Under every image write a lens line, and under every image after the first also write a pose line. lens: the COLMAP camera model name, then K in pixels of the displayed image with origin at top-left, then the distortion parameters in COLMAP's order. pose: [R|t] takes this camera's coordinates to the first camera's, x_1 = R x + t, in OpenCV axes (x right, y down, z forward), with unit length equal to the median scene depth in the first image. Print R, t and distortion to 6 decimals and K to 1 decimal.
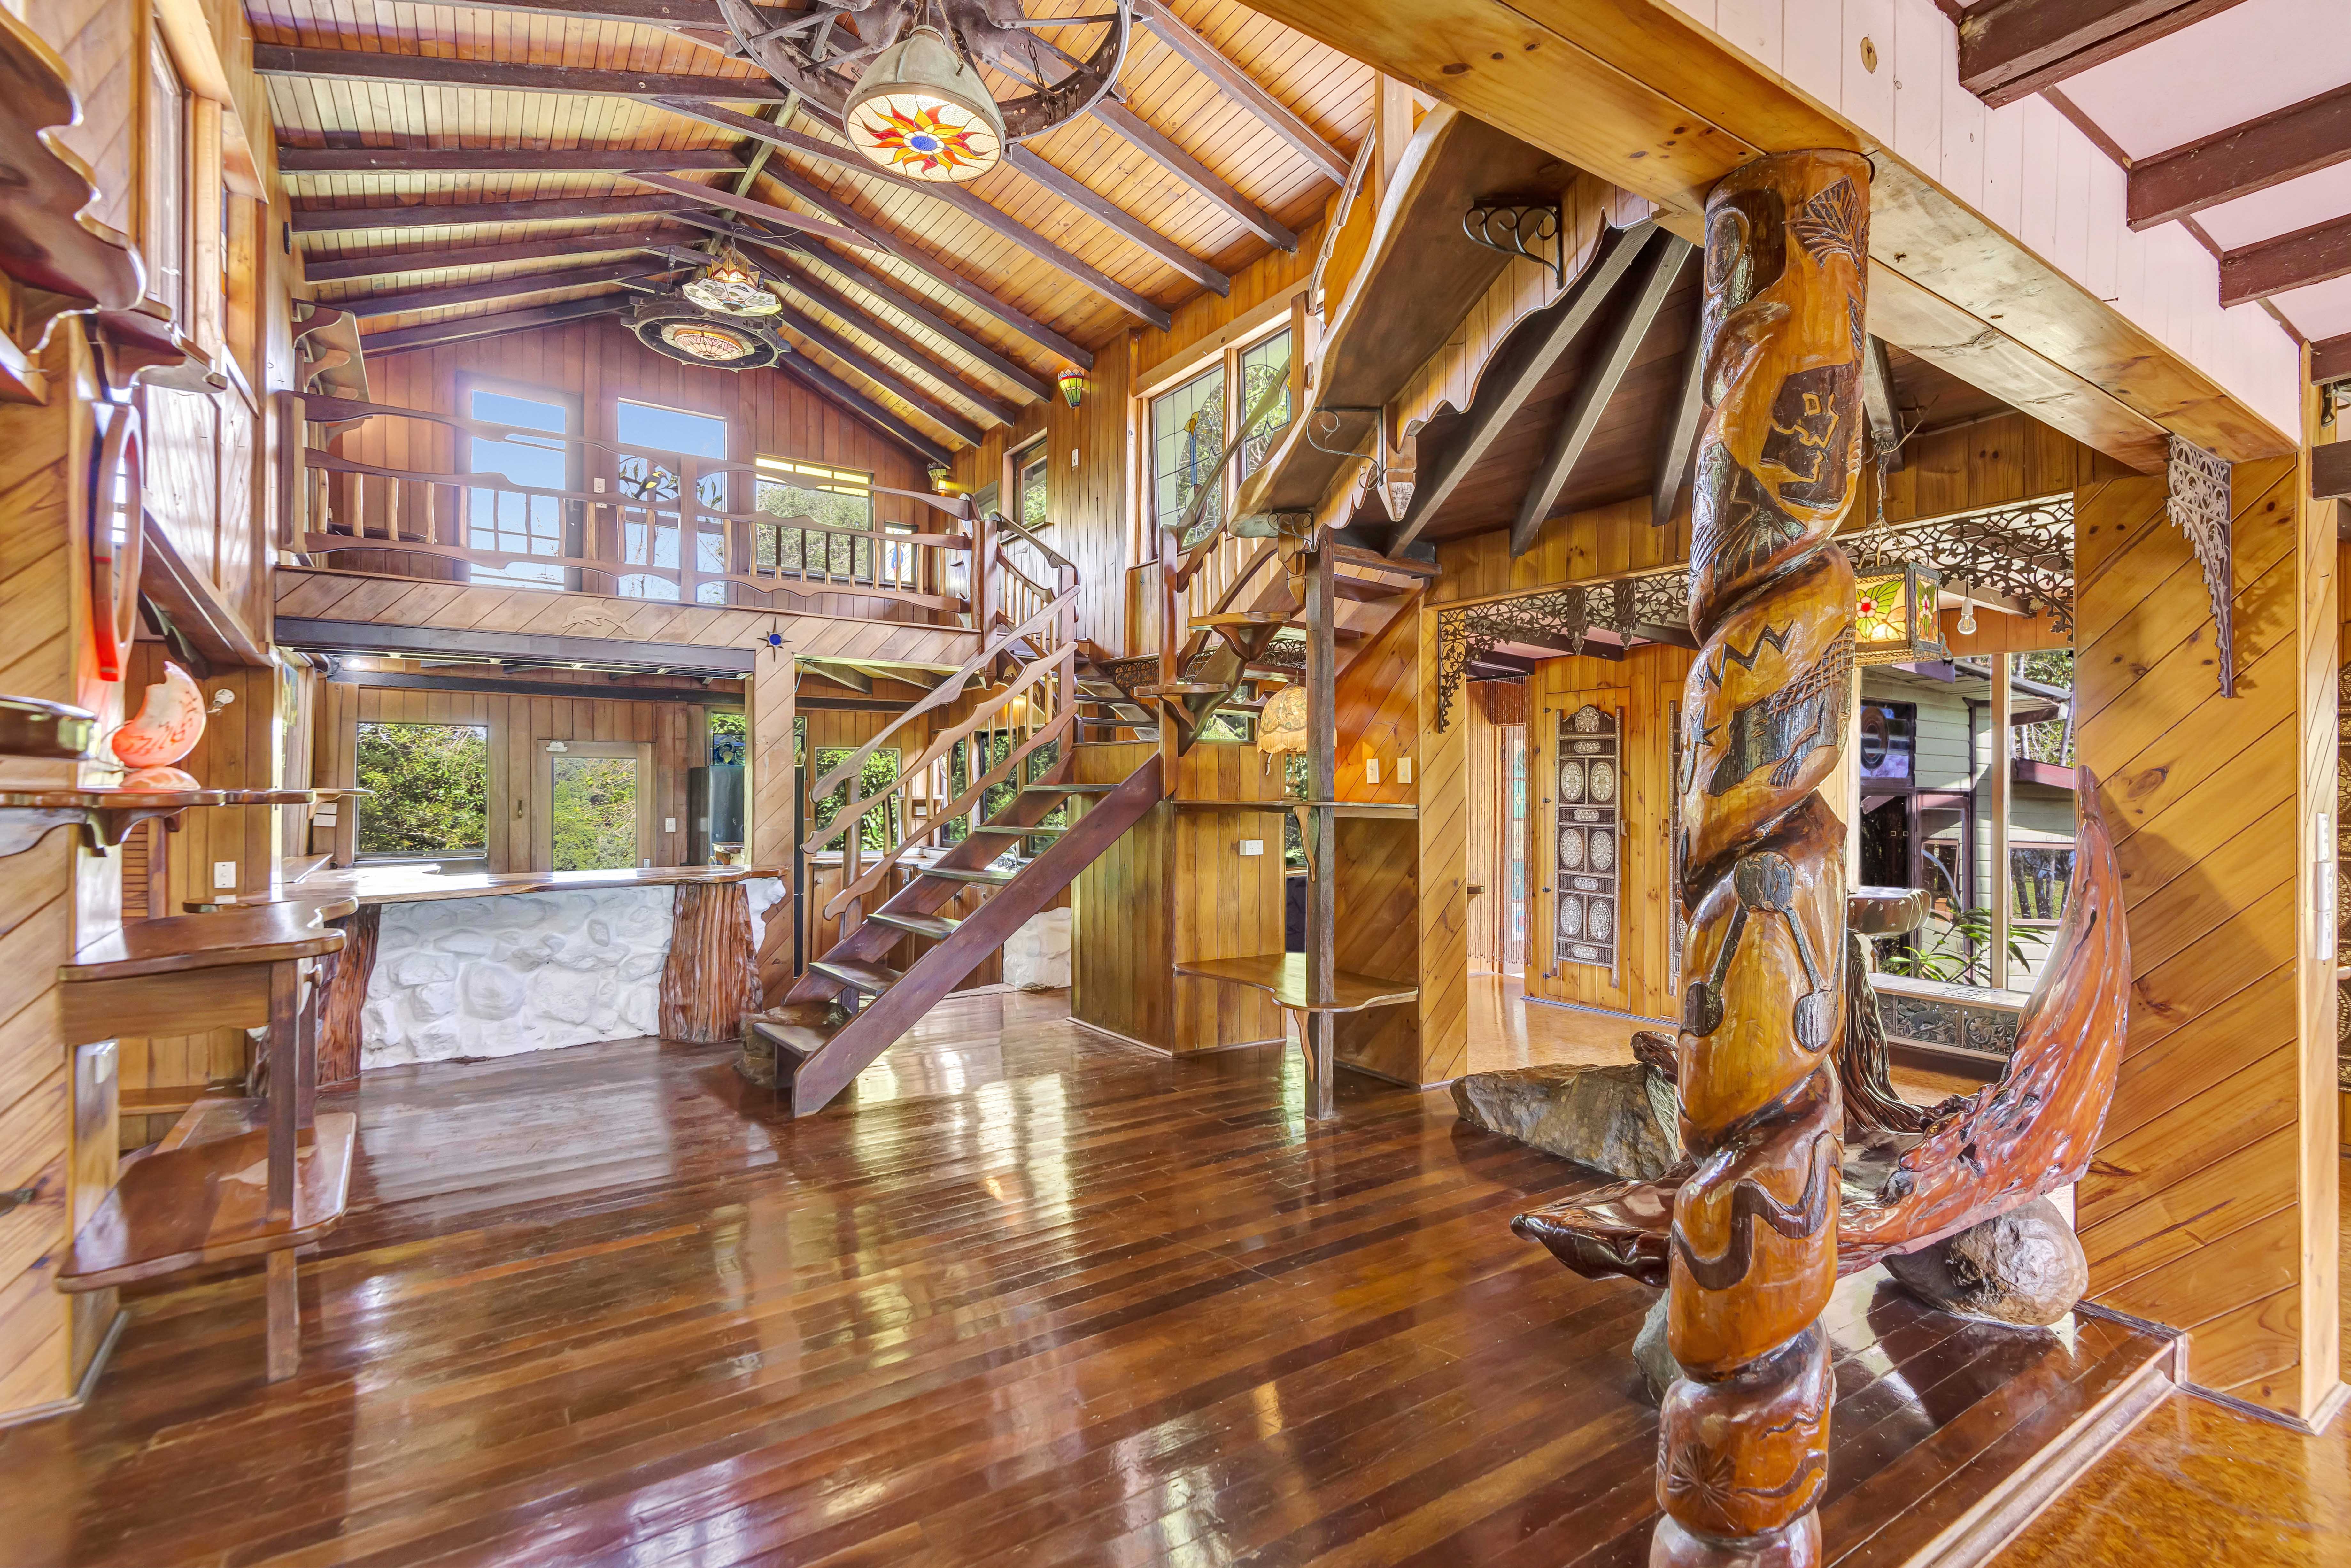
lens RADIAL K [[1089.0, 0, 1195.8], [0, 1089.0, 767.9], [0, 0, 1]] dist [0.001074, -0.000792]
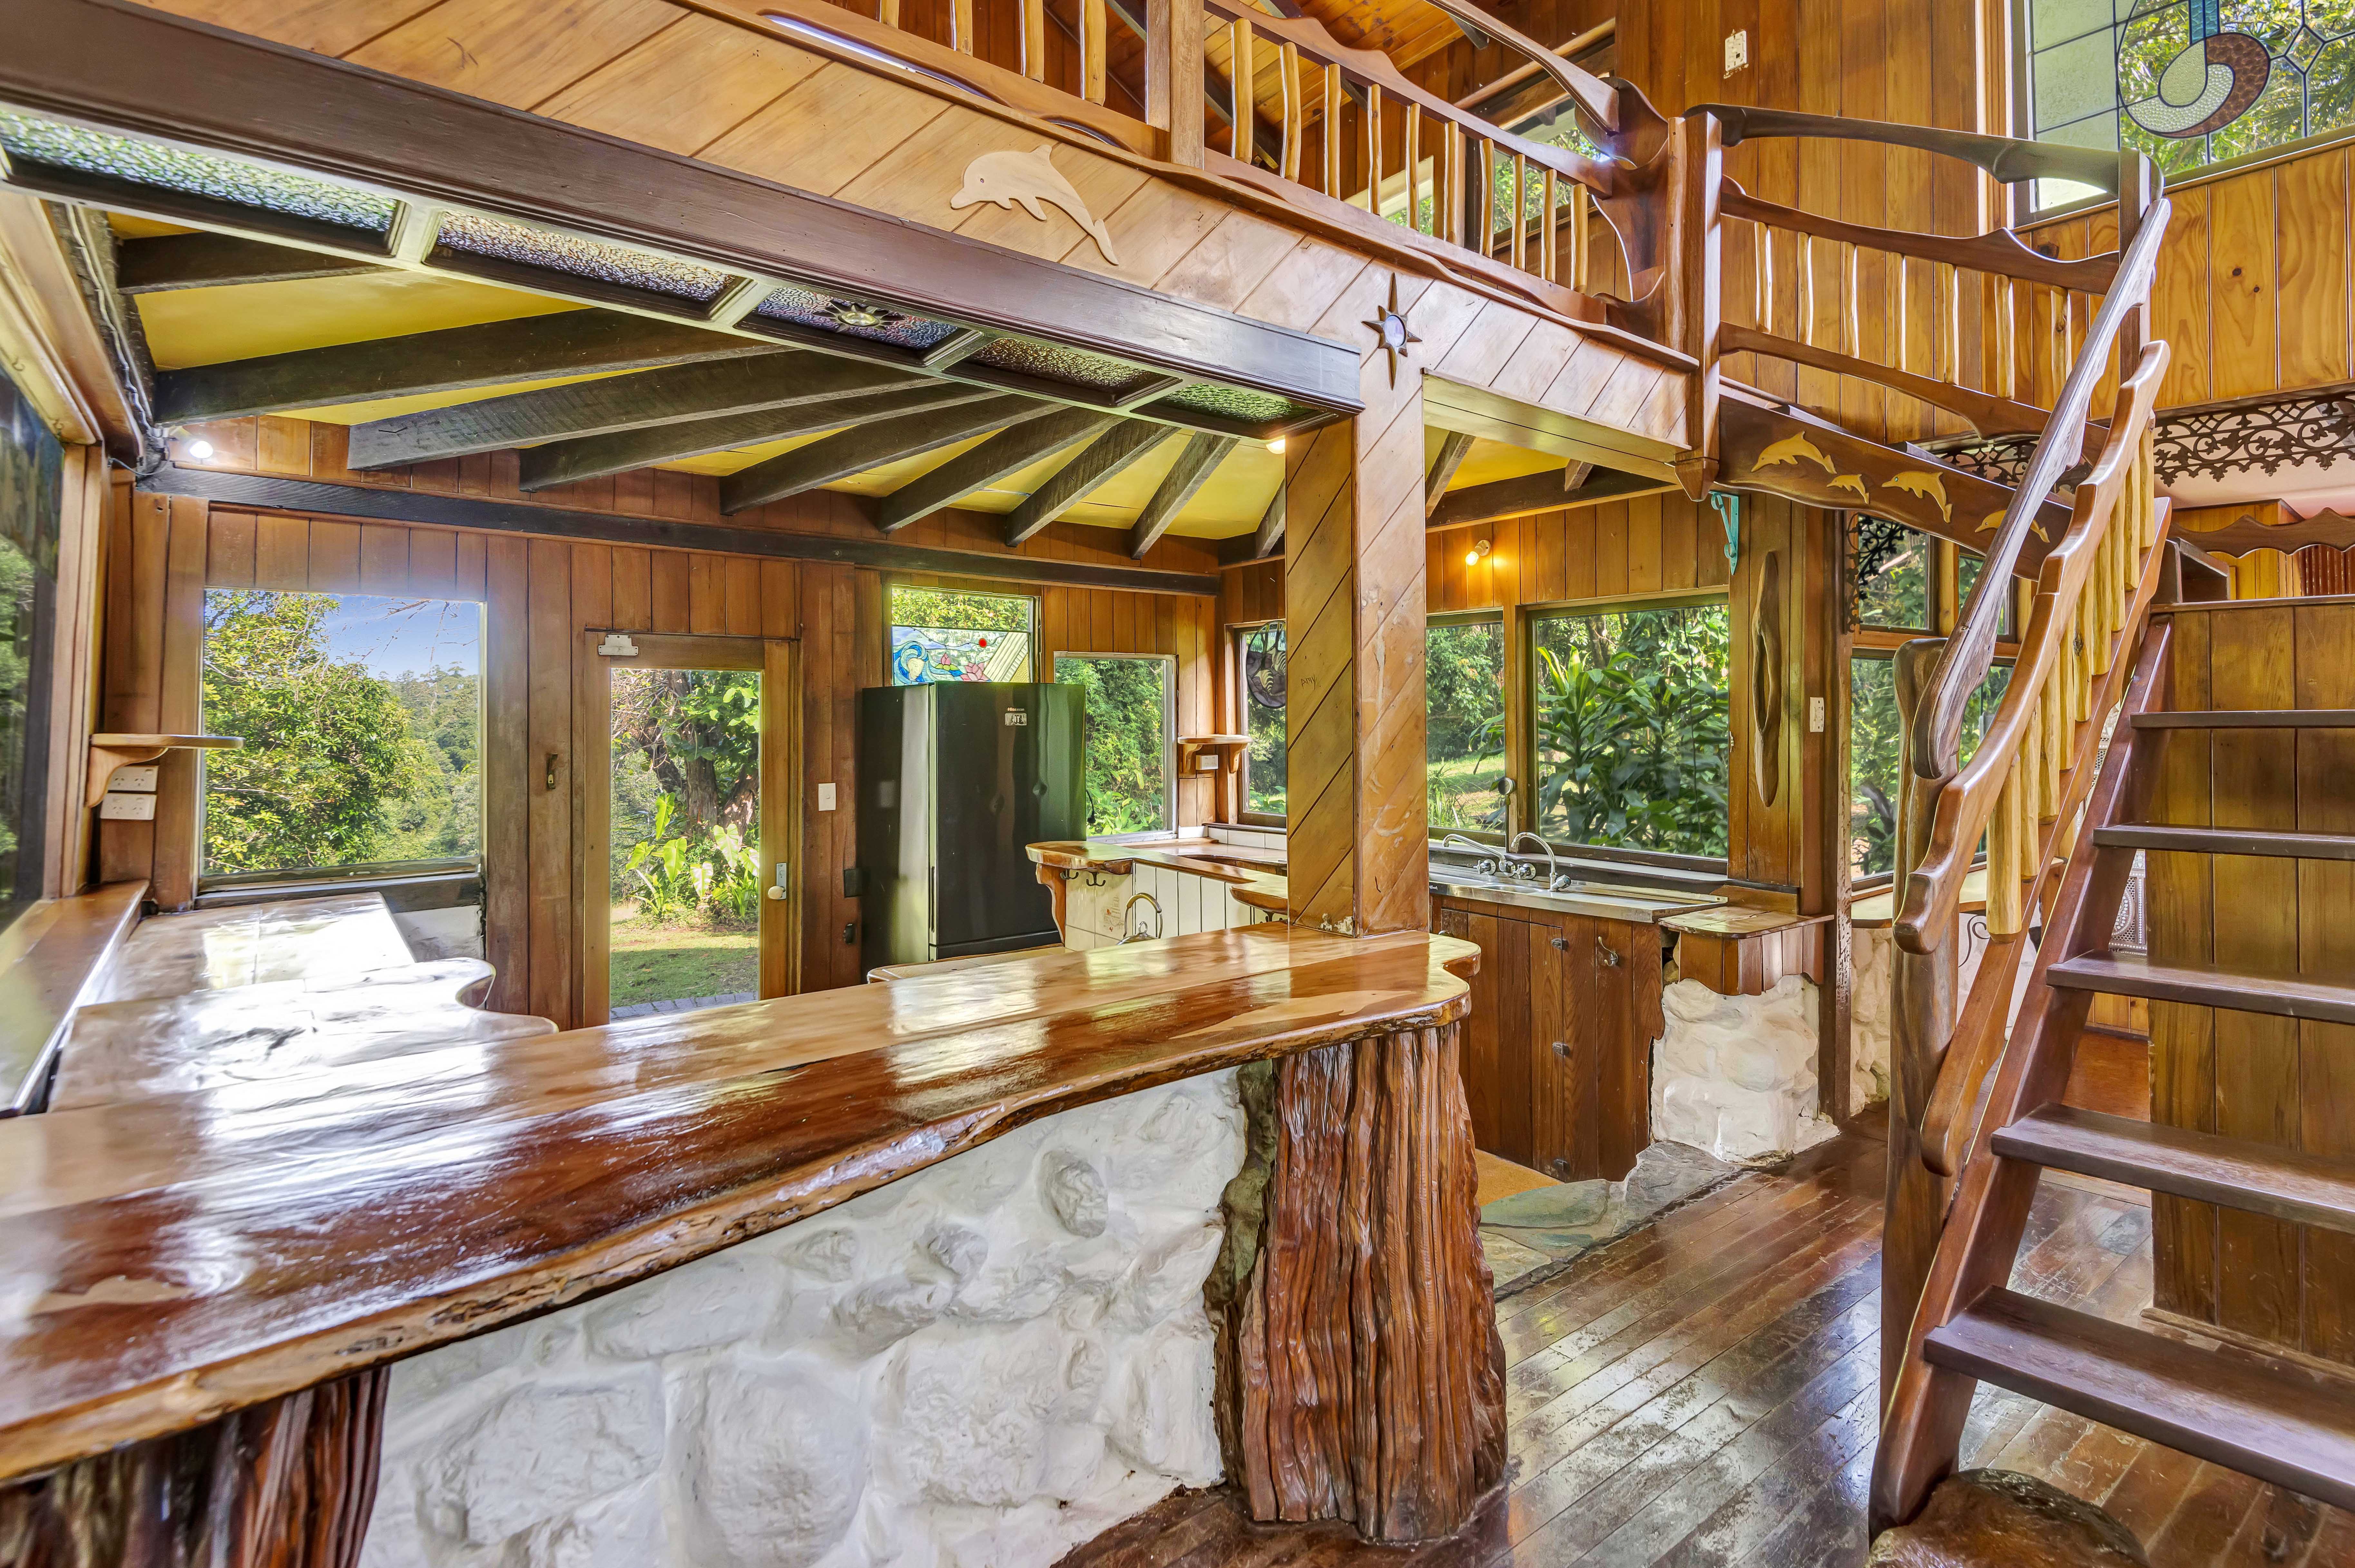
lens RADIAL K [[1163.8, 0, 1172.7], [0, 1163.8, 707.4], [0, 0, 1]] dist [0.001875, 0.000224]
pose [[0.998094, -0.004296, 0.061559, -0.276277], [0.004031, 0.999982, 0.004424, 0.005547], [-0.061577, -0.004167, 0.998094, 0.341874]]
